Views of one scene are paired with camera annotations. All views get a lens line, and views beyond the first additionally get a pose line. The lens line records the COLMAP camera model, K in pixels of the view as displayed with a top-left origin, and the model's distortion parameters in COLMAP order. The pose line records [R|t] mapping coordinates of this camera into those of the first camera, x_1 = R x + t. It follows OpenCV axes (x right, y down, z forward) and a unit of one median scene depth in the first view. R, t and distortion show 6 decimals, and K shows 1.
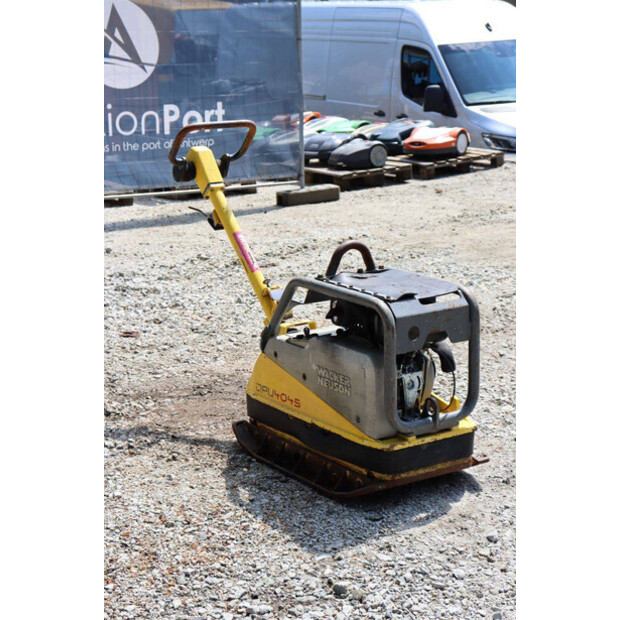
lens RADIAL K [[1276.1, 0, 310.0], [0, 1276.1, 310.0], [0, 0, 1]] dist [0.271580, 0.614739]
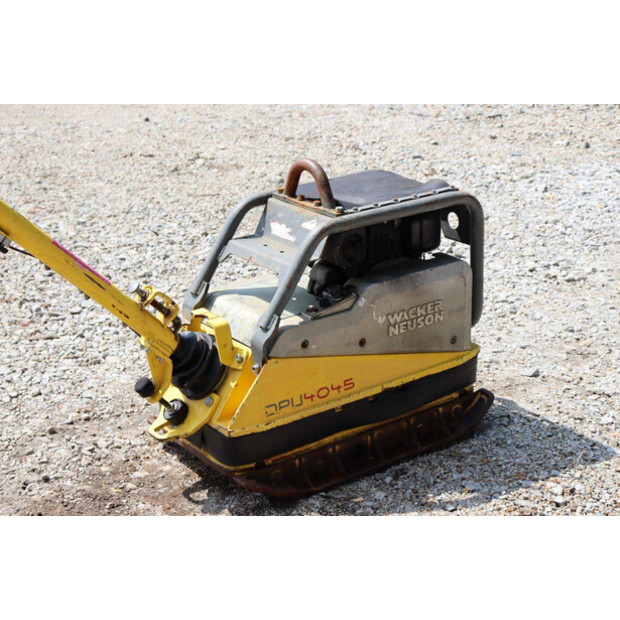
lens RADIAL K [[1276.1, 0, 310.0], [0, 1276.1, 310.0], [0, 0, 1]] dist [0.271580, 0.614739]
pose [[-0.016296, -0.344228, 0.938745, -0.698844], [0.251747, 0.907210, 0.337035, -0.225324], [-0.967656, 0.241819, 0.071874, 0.958941]]
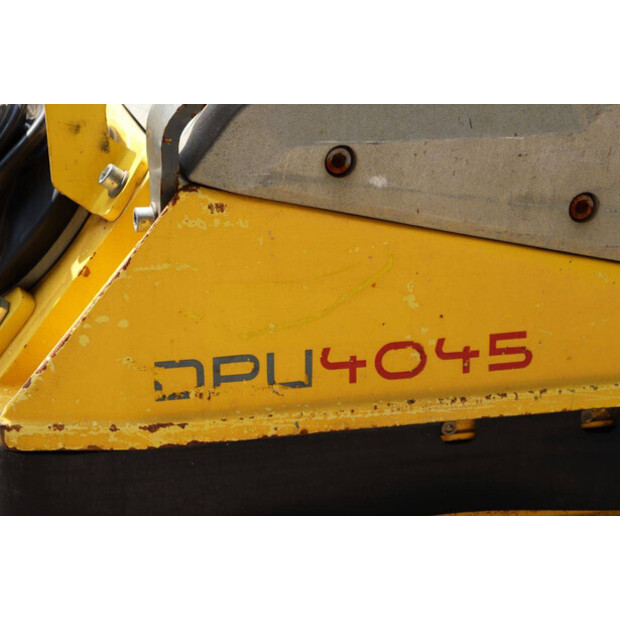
lens RADIAL K [[1463.5, 0, 317.6], [0, 1463.5, 311.4], [0, 0, 1]] dist [0.345244, 1.053694]
pose [[0.323914, -0.306673, 0.895004, -0.234598], [0.181833, 0.948549, 0.259212, -0.001849], [-0.928448, 0.078779, 0.363012, 0.942329]]
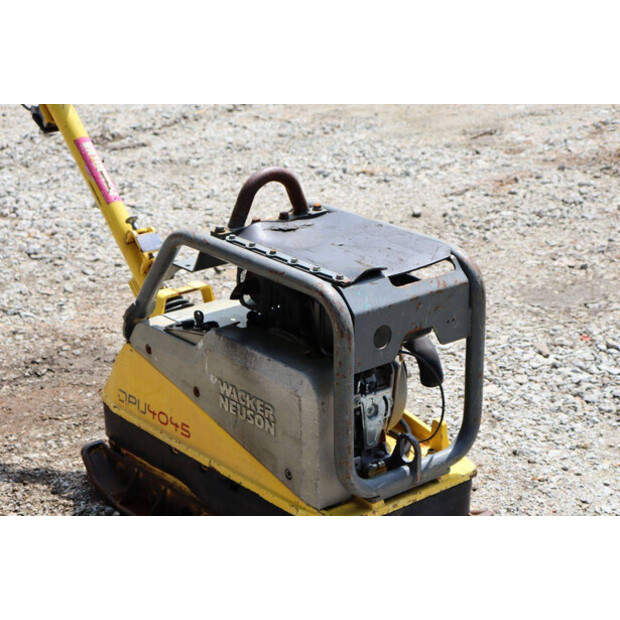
lens RADIAL K [[1360.7, 0, 309.7], [0, 1360.7, 311.0], [0, 0, 1]] dist [0.310500, 1.000313]
pose [[0.996038, -0.021093, 0.086389, -0.005986], [0.010911, 0.993110, 0.116681, -0.061646], [-0.088255, -0.115276, 0.989405, 0.346064]]
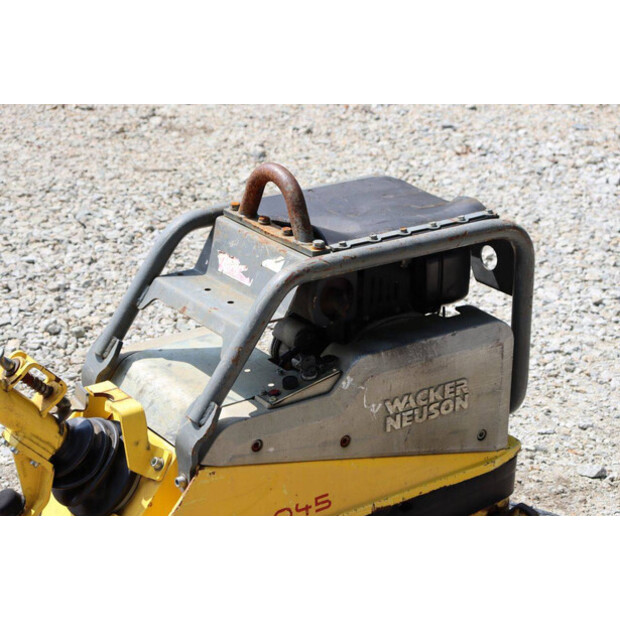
lens RADIAL K [[1524.2, 0, 312.1], [0, 1524.2, 315.4], [0, 0, 1]] dist [0.429543, 0.937967]
pose [[0.001631, -0.372008, 0.928228, -0.542527], [0.214635, 0.906727, 0.363013, -0.213861], [-0.976693, 0.198638, 0.081325, 0.941723]]
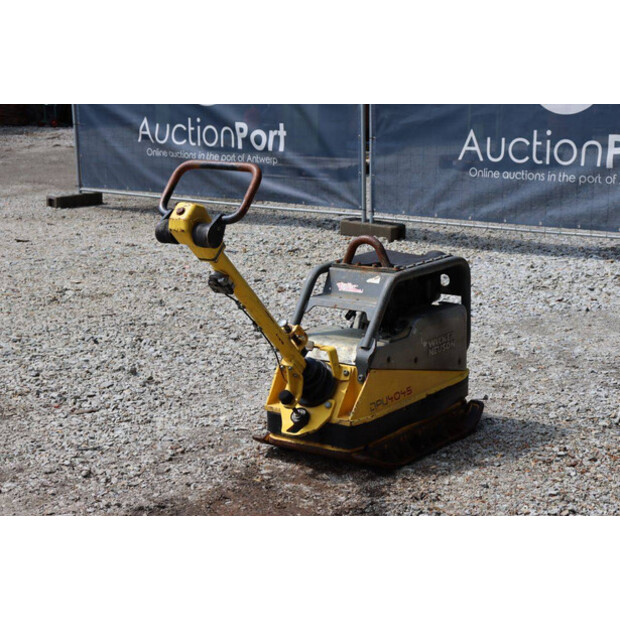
lens RADIAL K [[1524.2, 0, 312.1], [0, 1524.2, 315.4], [0, 0, 1]] dist [0.429543, 0.937967]
pose [[-0.344100, -0.191532, 0.919190, -1.132339], [0.224983, 0.933634, 0.278764, -0.355808], [-0.911580, 0.302725, -0.278172, 1.407167]]
